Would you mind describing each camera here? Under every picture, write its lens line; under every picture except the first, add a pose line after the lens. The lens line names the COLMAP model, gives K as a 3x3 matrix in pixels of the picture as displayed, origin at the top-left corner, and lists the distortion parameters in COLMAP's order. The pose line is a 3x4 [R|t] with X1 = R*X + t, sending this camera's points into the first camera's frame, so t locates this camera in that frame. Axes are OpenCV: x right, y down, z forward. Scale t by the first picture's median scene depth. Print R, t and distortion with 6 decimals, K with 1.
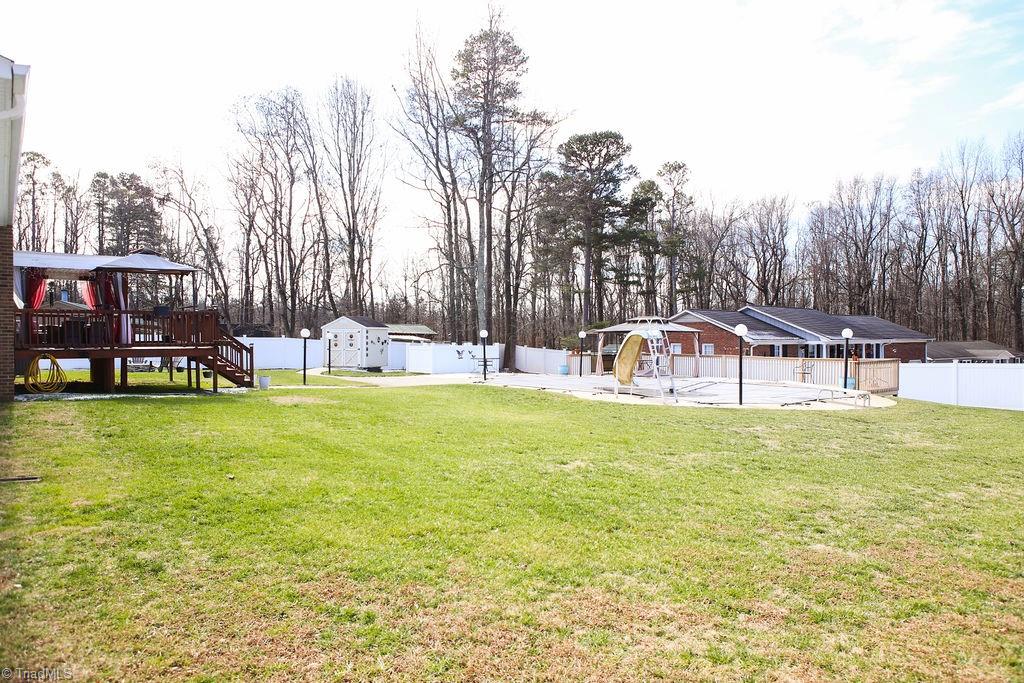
lens RADIAL K [[696.9, 0, 512.0], [0, 696.9, 341.5], [0, 0, 1]] dist [-0.098294, 0.106518]
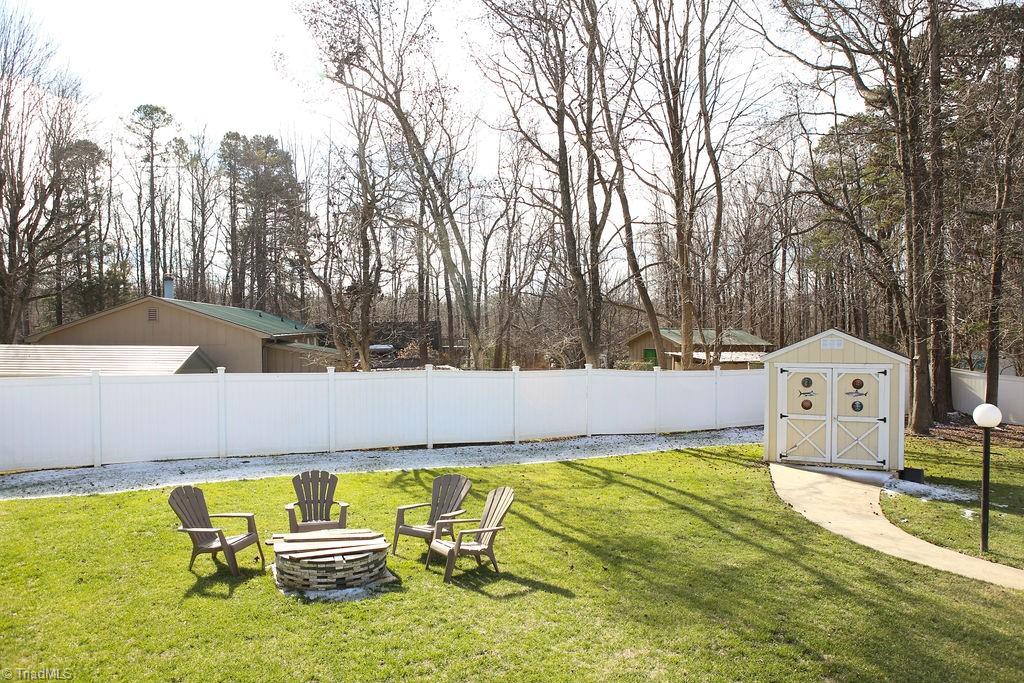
lens RADIAL K [[696.9, 0, 512.0], [0, 696.9, 341.5], [0, 0, 1]] dist [-0.098294, 0.106518]
pose [[0.987226, -0.012045, -0.158871, -0.166028], [0.015088, 0.999725, 0.017961, -0.018733], [0.158611, -0.020128, 0.987136, 0.274164]]
